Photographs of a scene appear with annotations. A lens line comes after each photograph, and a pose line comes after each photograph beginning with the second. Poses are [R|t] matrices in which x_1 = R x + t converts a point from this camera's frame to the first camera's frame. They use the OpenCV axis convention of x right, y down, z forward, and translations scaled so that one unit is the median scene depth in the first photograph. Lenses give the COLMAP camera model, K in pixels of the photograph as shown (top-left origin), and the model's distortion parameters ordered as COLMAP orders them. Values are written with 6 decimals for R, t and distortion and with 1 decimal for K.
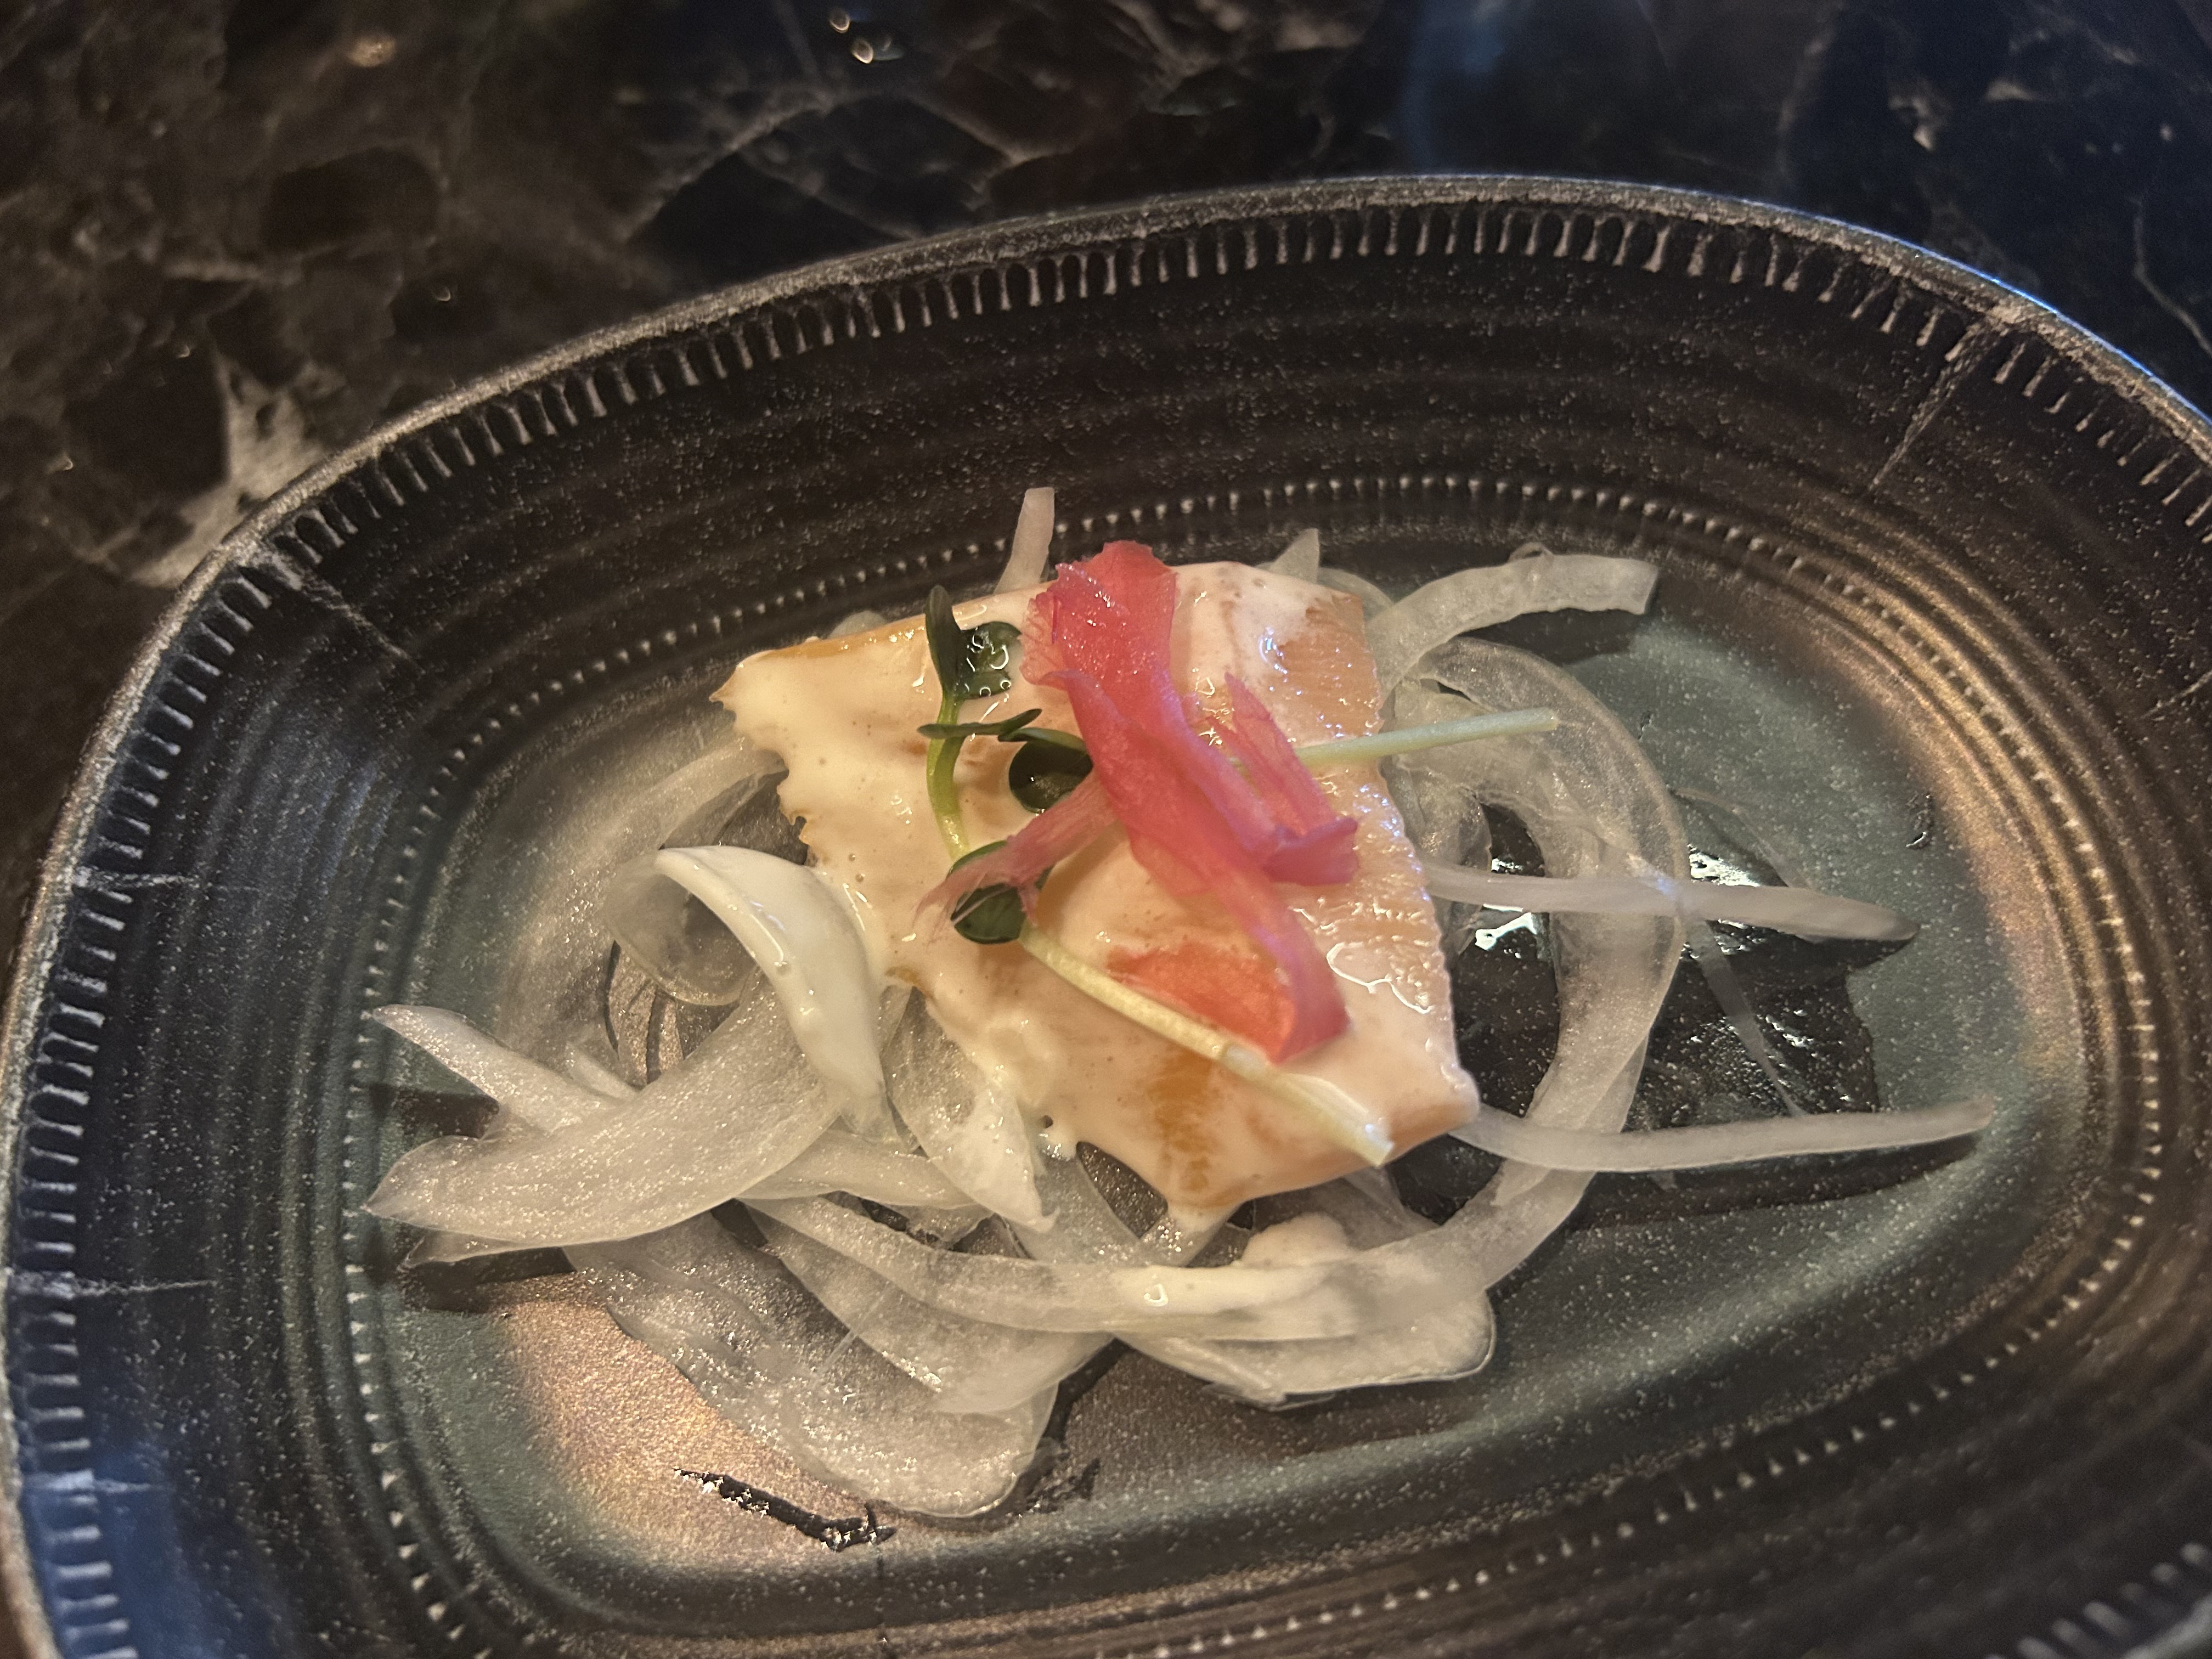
lens RADIAL K [[1664.8, 0, 1119.6], [0, 1664.8, 820.5], [0, 0, 1]] dist [-0.020221, -0.027744]
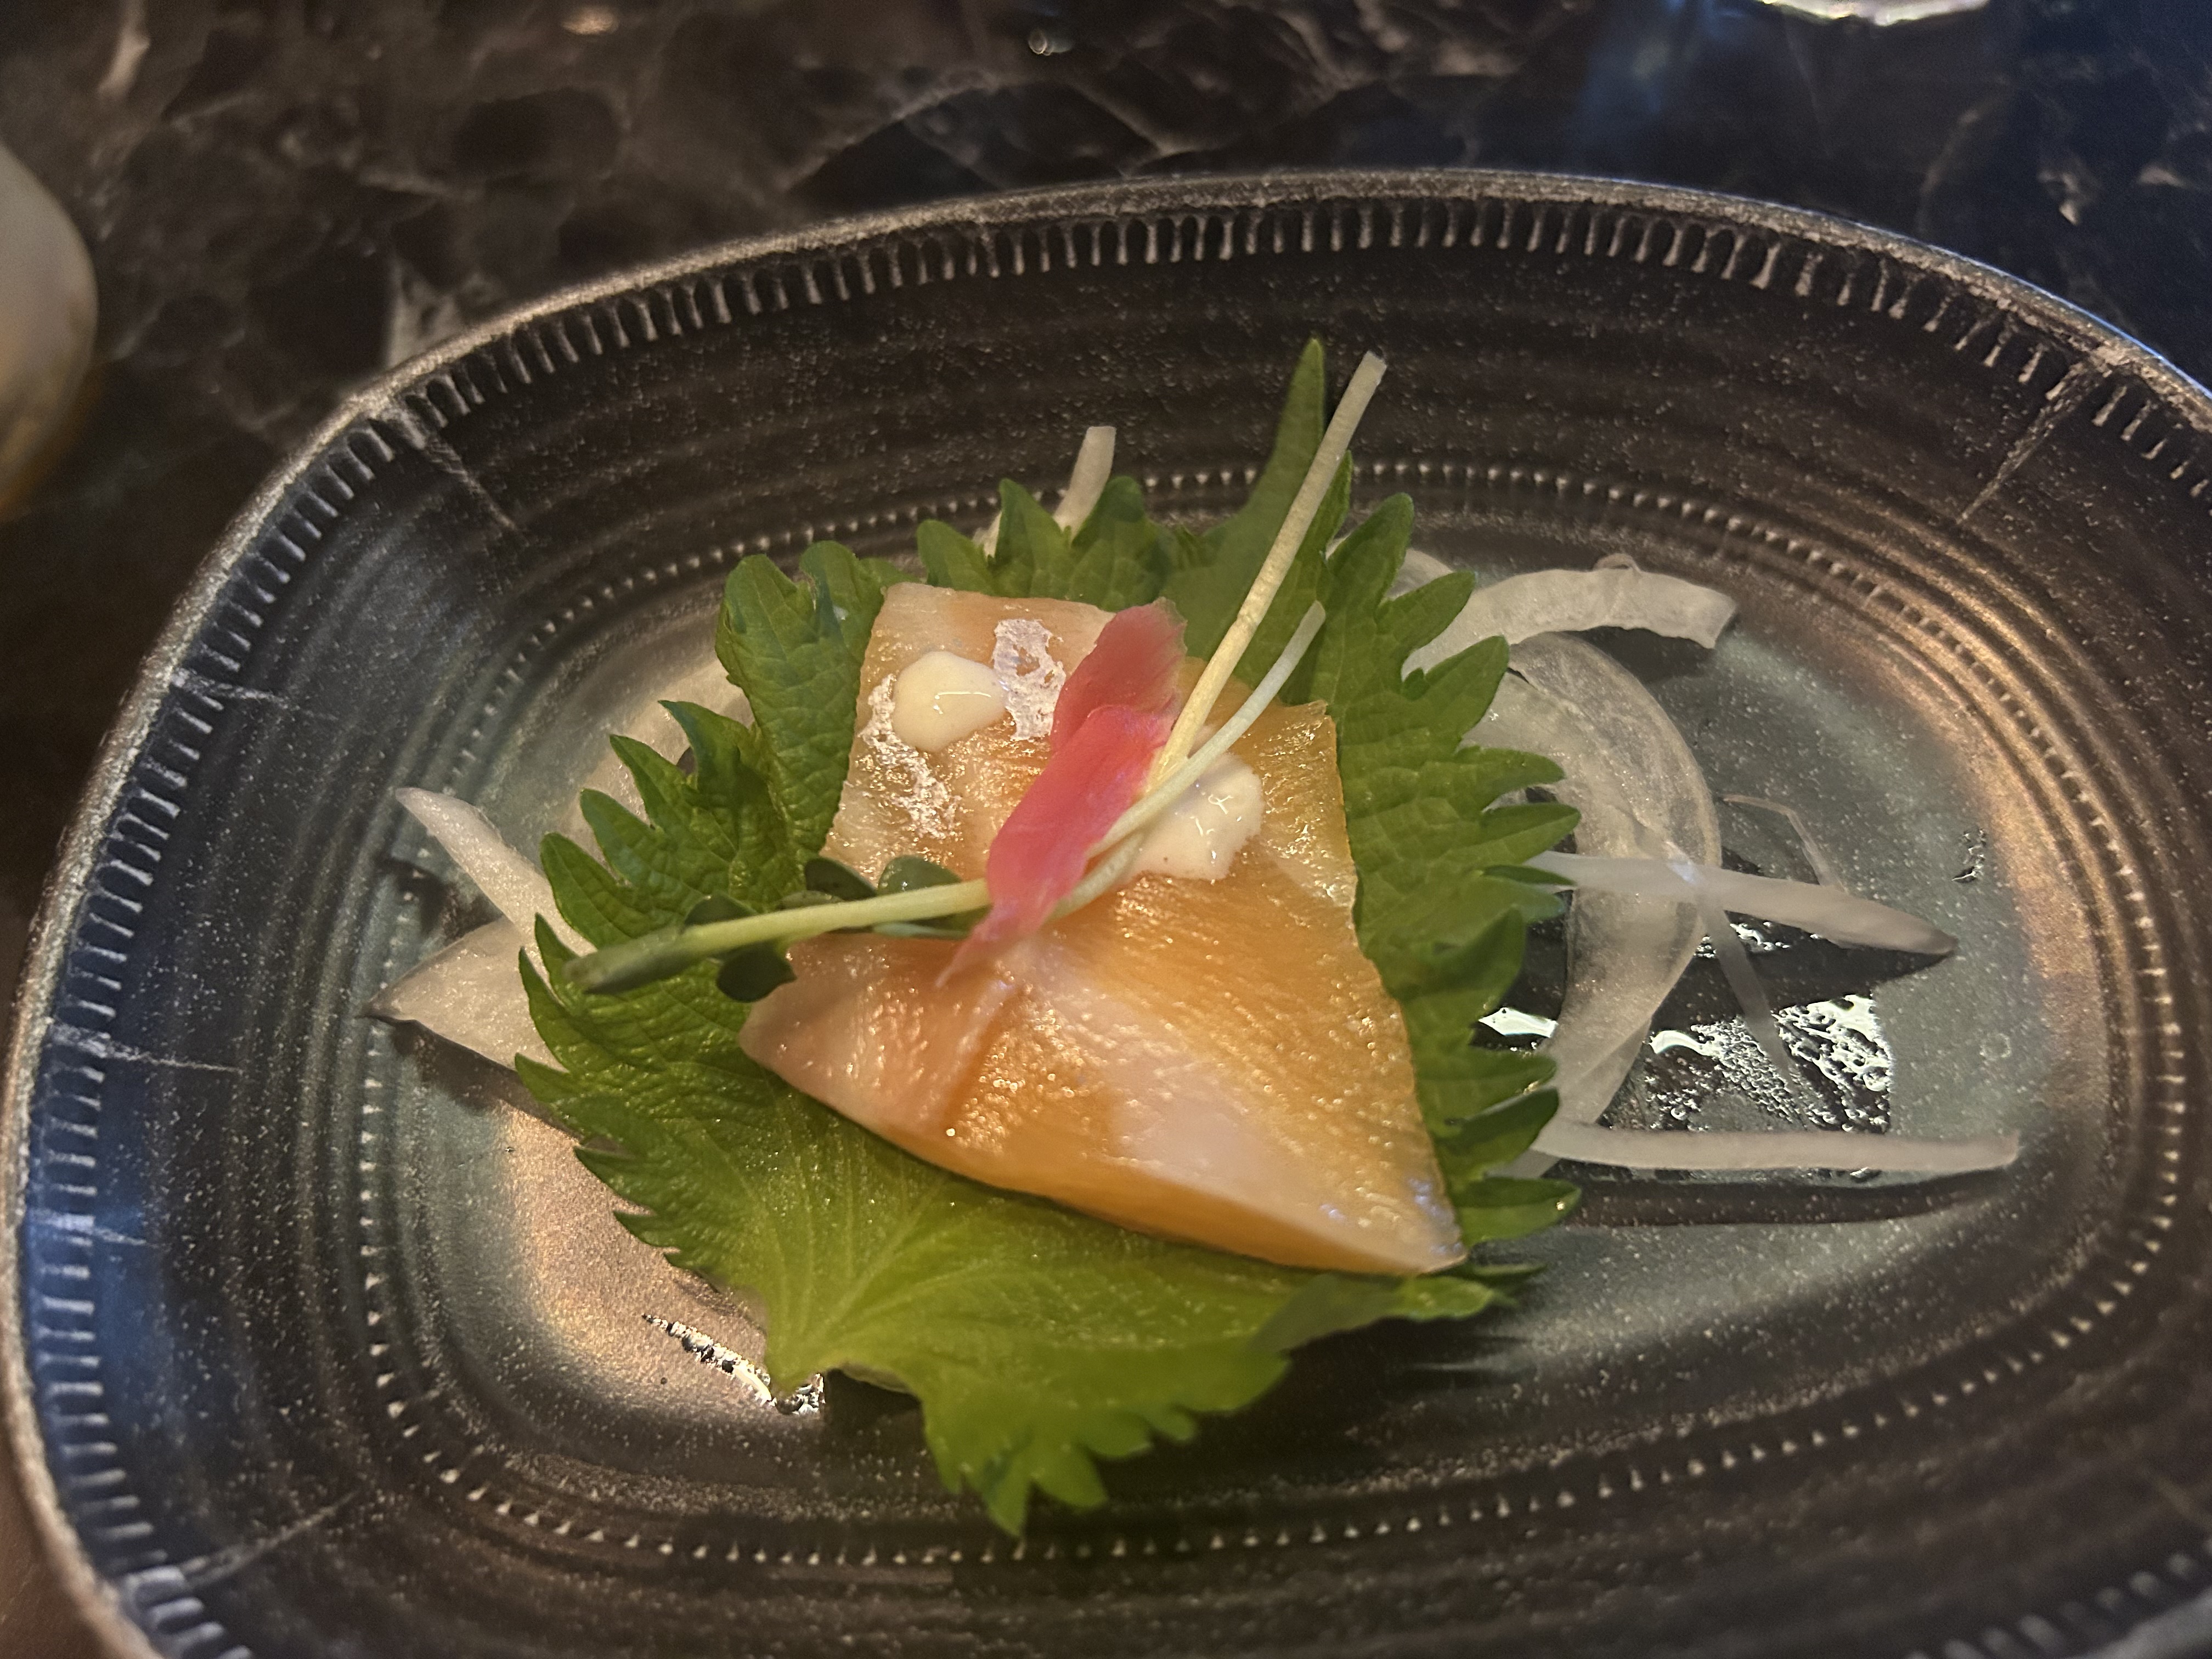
lens RADIAL K [[1664.8, 0, 1150.9], [0, 1664.8, 868.9], [0, 0, 1]] dist [-0.020221, -0.027744]
pose [[0.989902, 0.123420, -0.069726, 0.070526], [-0.126009, 0.991445, -0.034029, 0.102450], [0.064929, 0.042471, 0.996986, -0.011716]]
